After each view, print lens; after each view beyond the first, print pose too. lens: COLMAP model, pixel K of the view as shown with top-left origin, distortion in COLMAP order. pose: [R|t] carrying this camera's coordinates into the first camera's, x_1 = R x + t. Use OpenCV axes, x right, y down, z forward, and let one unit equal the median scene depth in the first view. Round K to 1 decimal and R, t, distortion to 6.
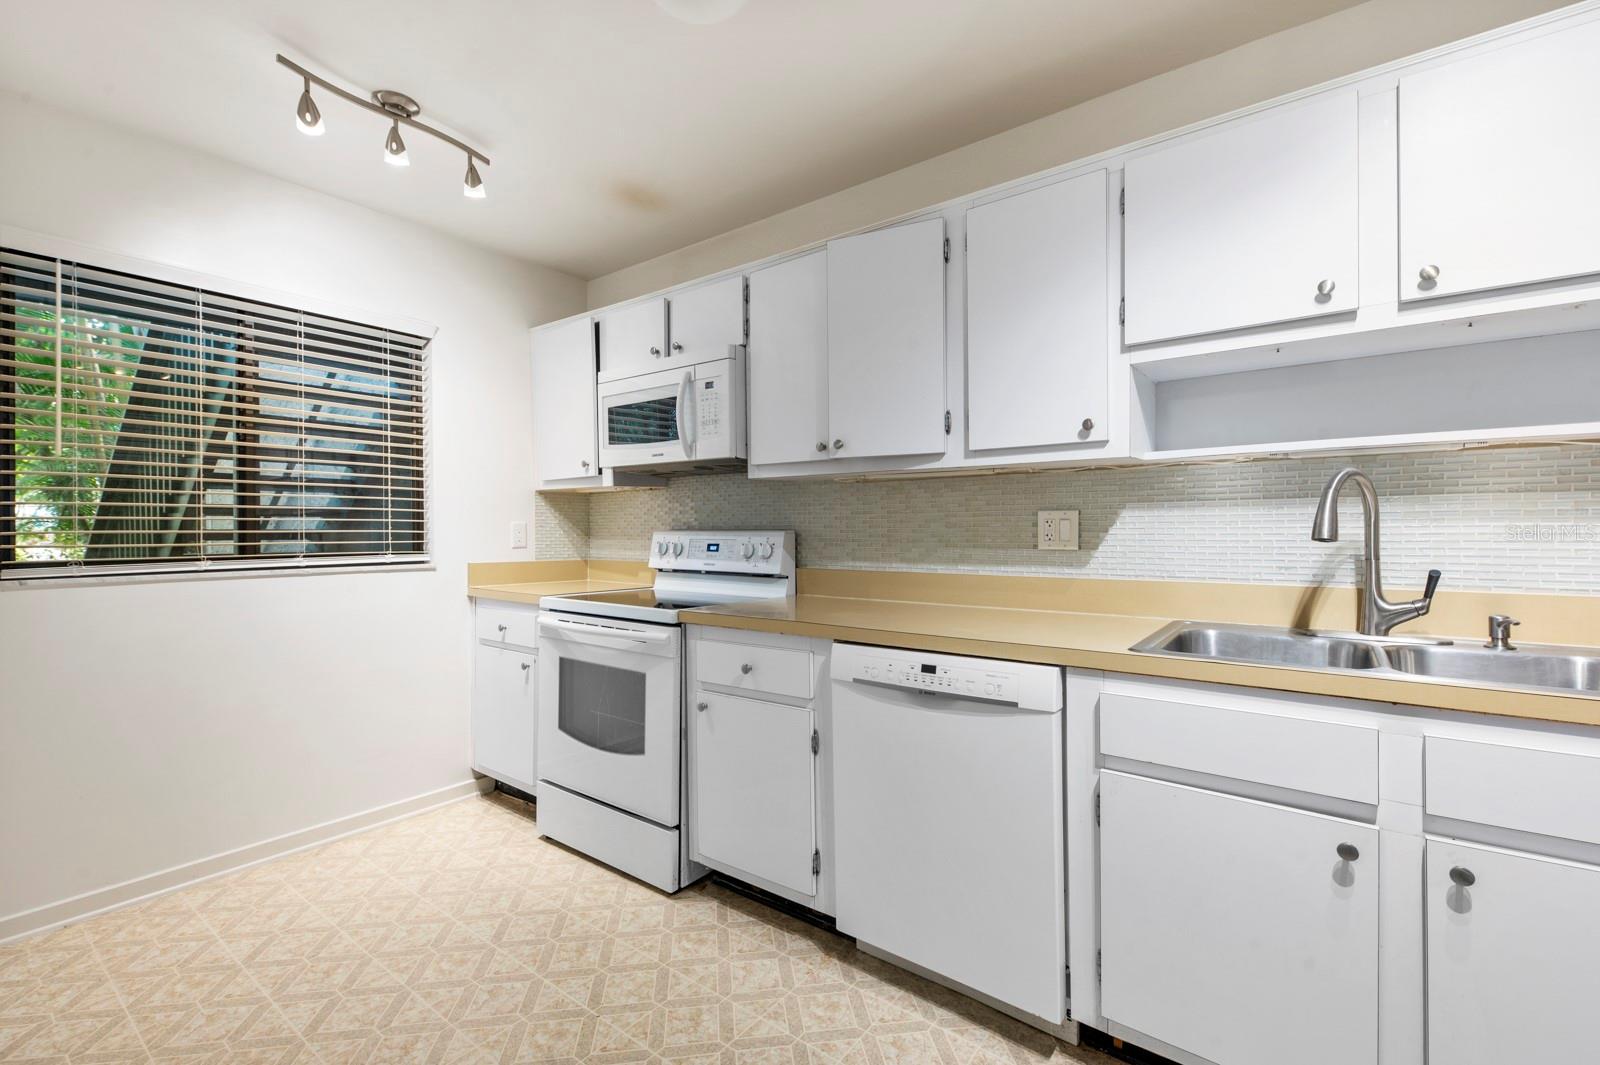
lens RADIAL K [[691.7, 0, 808.0], [0, 691.7, 528.4], [0, 0, 1]] dist [0.008077, -0.000033]
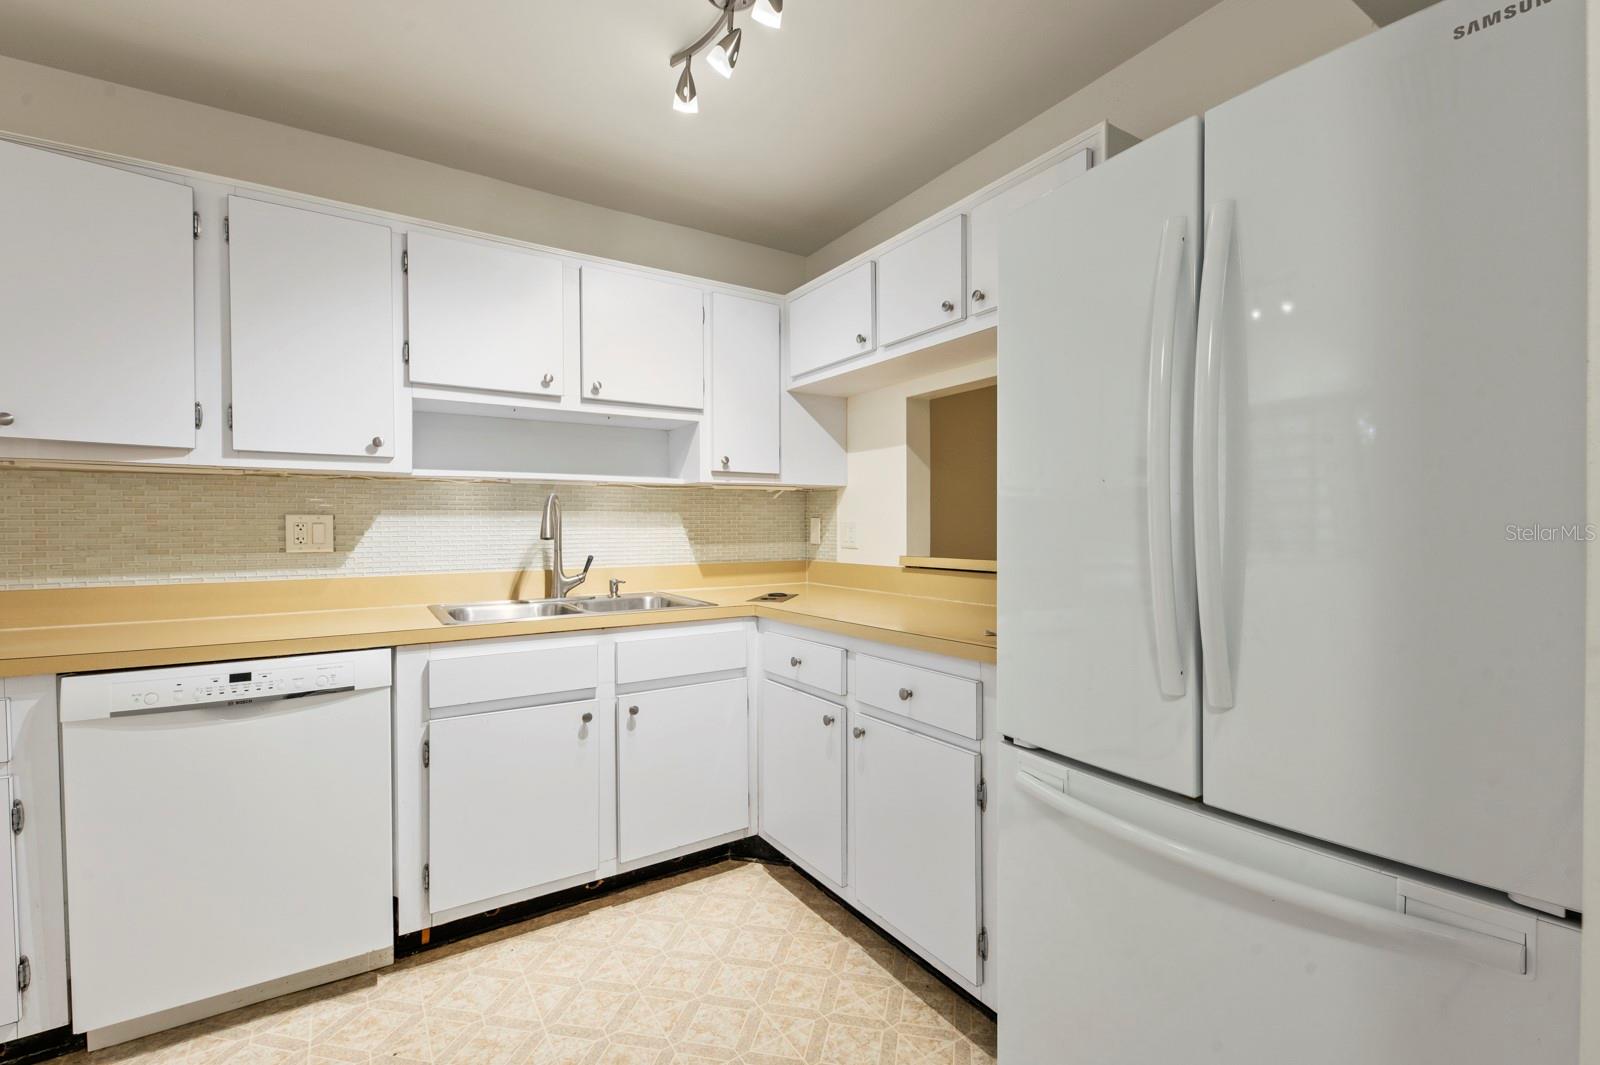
lens RADIAL K [[693.6, 0, 804.8], [0, 693.6, 534.8], [0, 0, 1]] dist [0.015177, -0.006408]
pose [[0.340584, -0.006416, 0.940192, -0.380087], [0.002780, 0.999979, 0.005817, 0.000376], [-0.940210, 0.000632, 0.340594, -0.058228]]
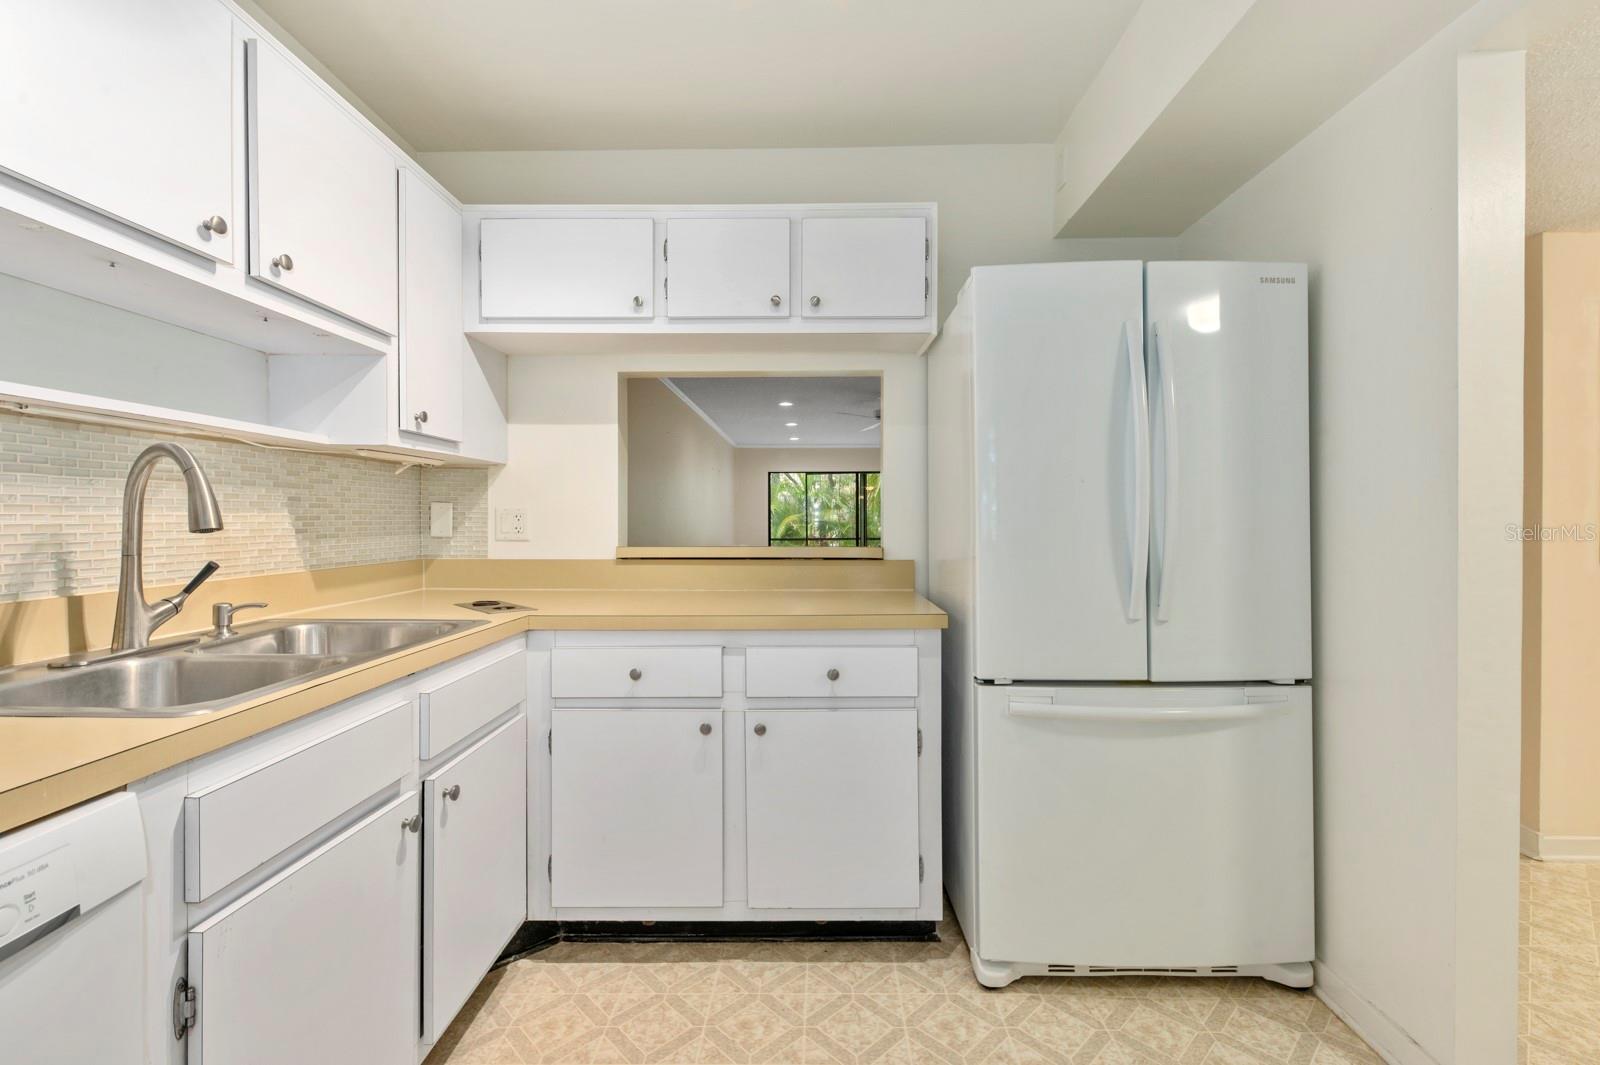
lens RADIAL K [[708.4, 0, 797.4], [0, 708.4, 519.0], [0, 0, 1]] dist [0.003318, -0.005735]
pose [[-0.592942, 0.005446, 0.805227, -0.243526], [0.004154, 0.999985, -0.003705, 0.006520], [-0.805234, 0.001148, -0.592956, 0.662048]]
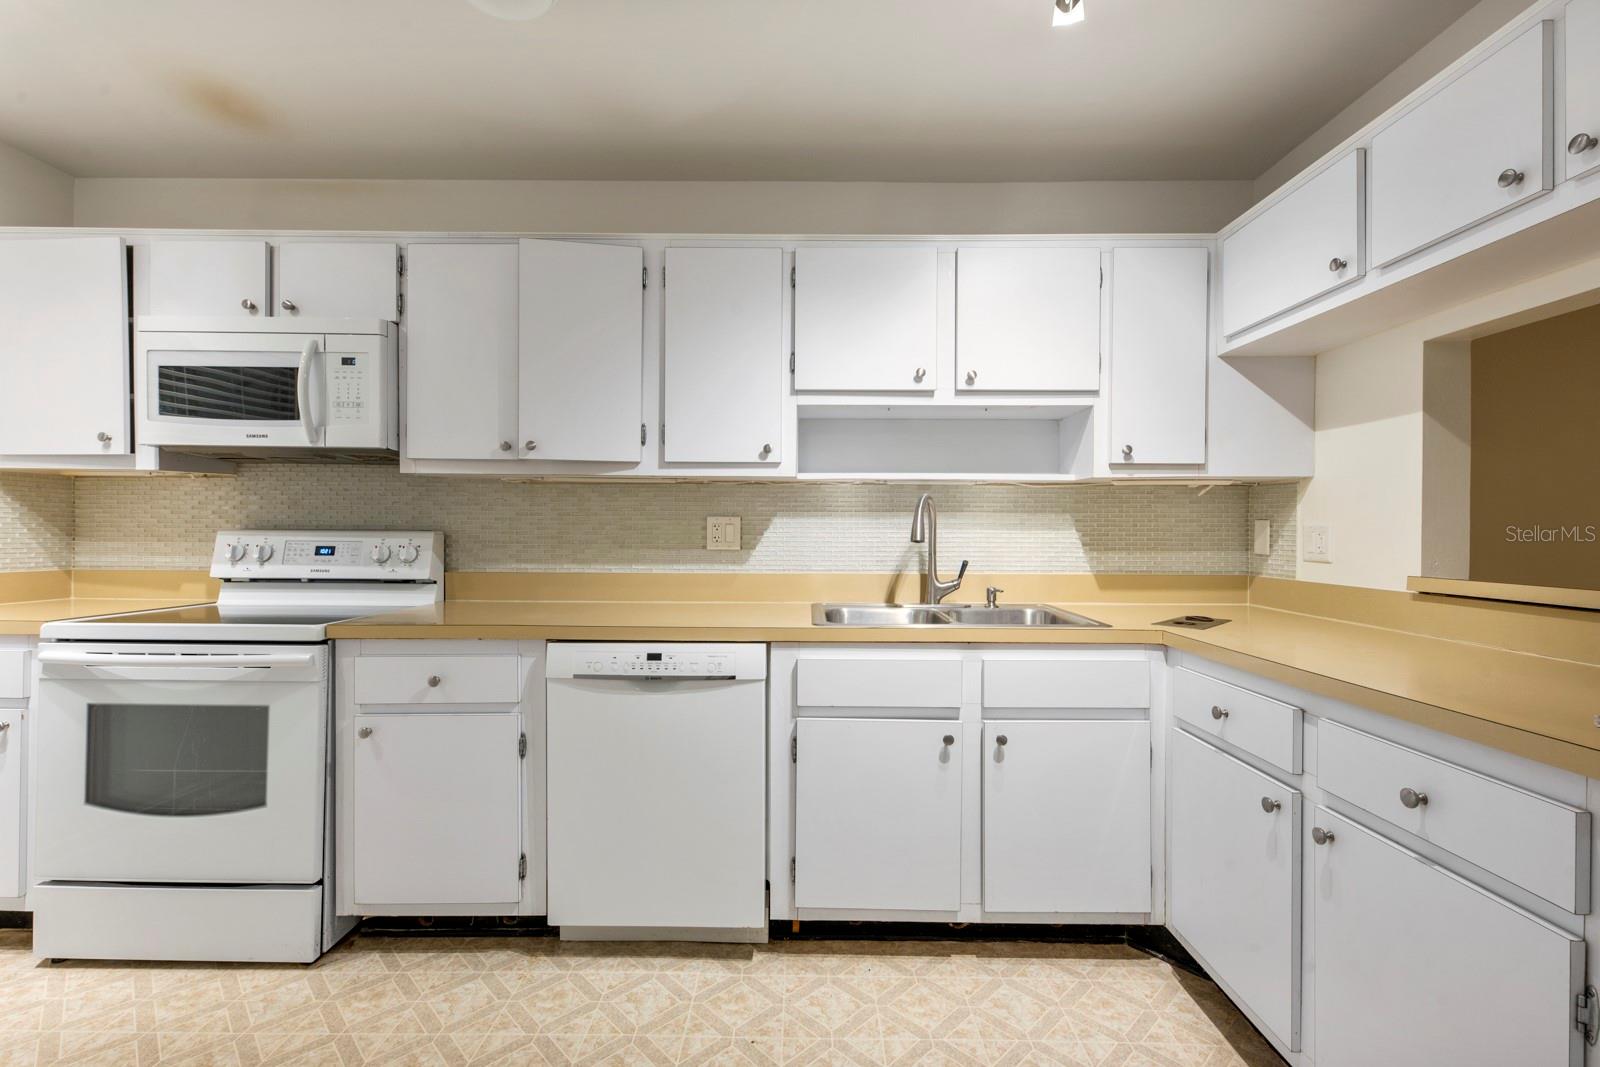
lens RADIAL K [[694.4, 0, 803.4], [0, 694.4, 530.5], [0, 0, 1]] dist [0.015812, -0.006966]
pose [[0.801650, 0.008984, 0.597726, -0.246364], [-0.009526, 0.999952, -0.002253, -0.000795], [-0.597718, -0.003888, 0.801697, -0.036338]]
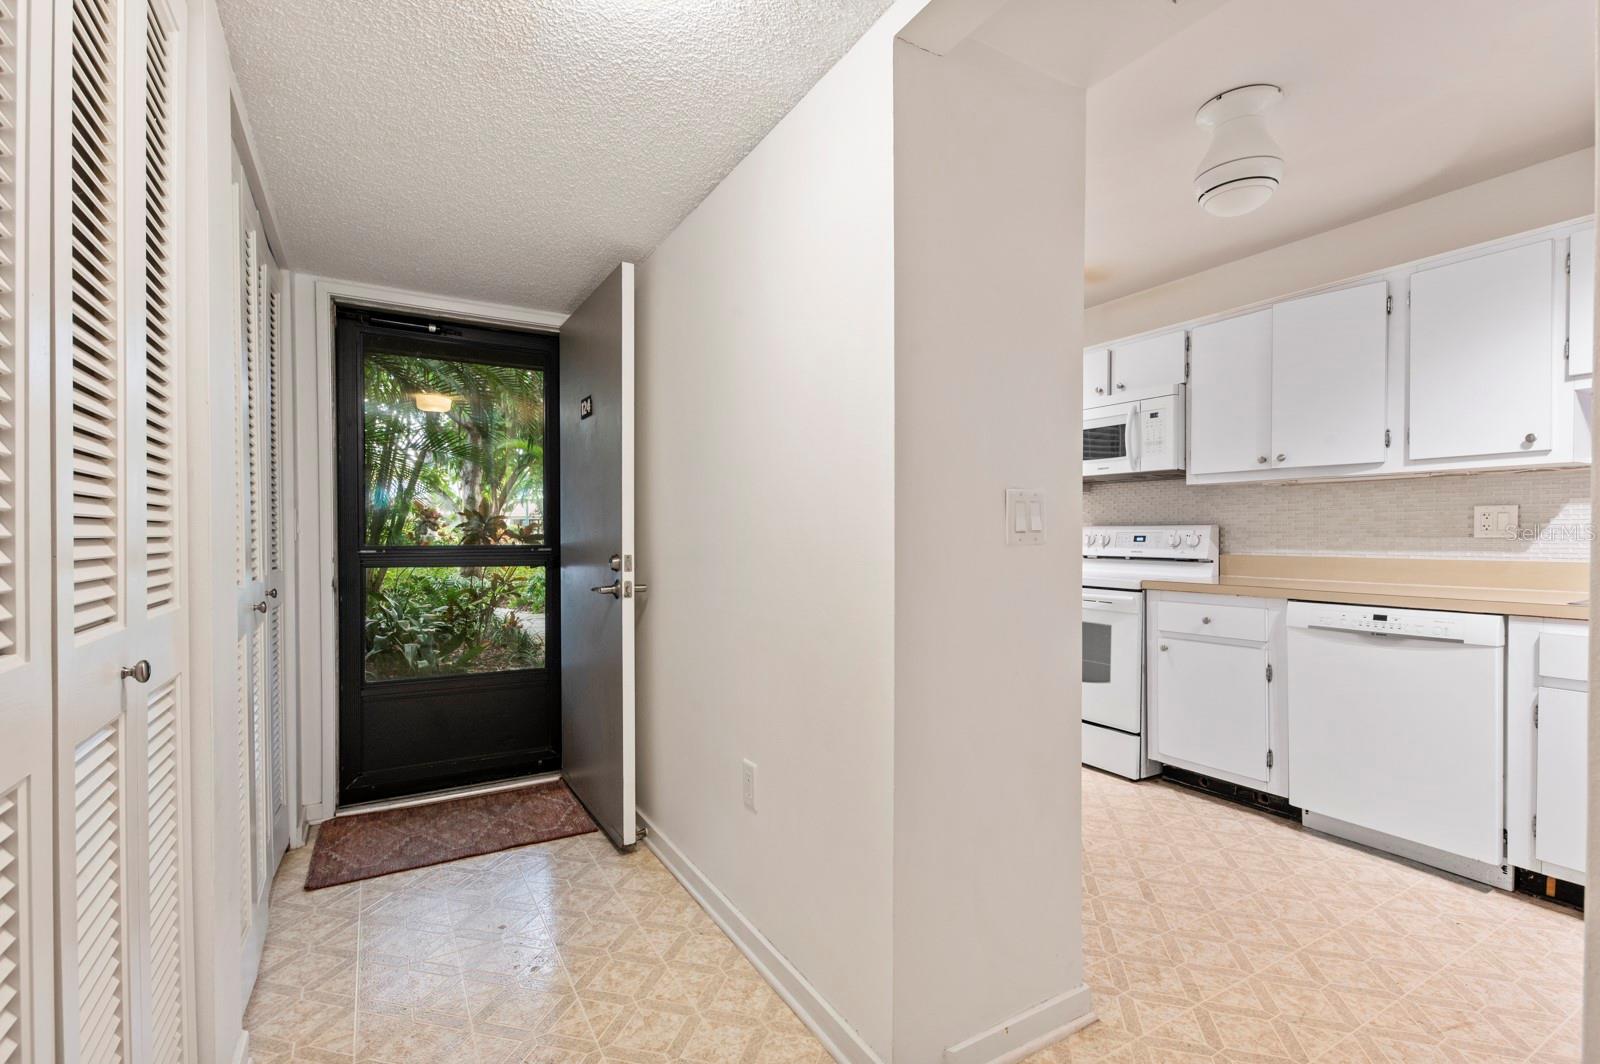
lens RADIAL K [[723.4, 0, 799.6], [0, 723.4, 543.6], [0, 0, 1]] dist [0.019772, -0.009091]
pose [[0.924550, 0.008339, -0.380970, -0.285282], [-0.003367, 0.999900, 0.013714, 0.028085], [0.381047, -0.011397, 0.924486, -0.665578]]
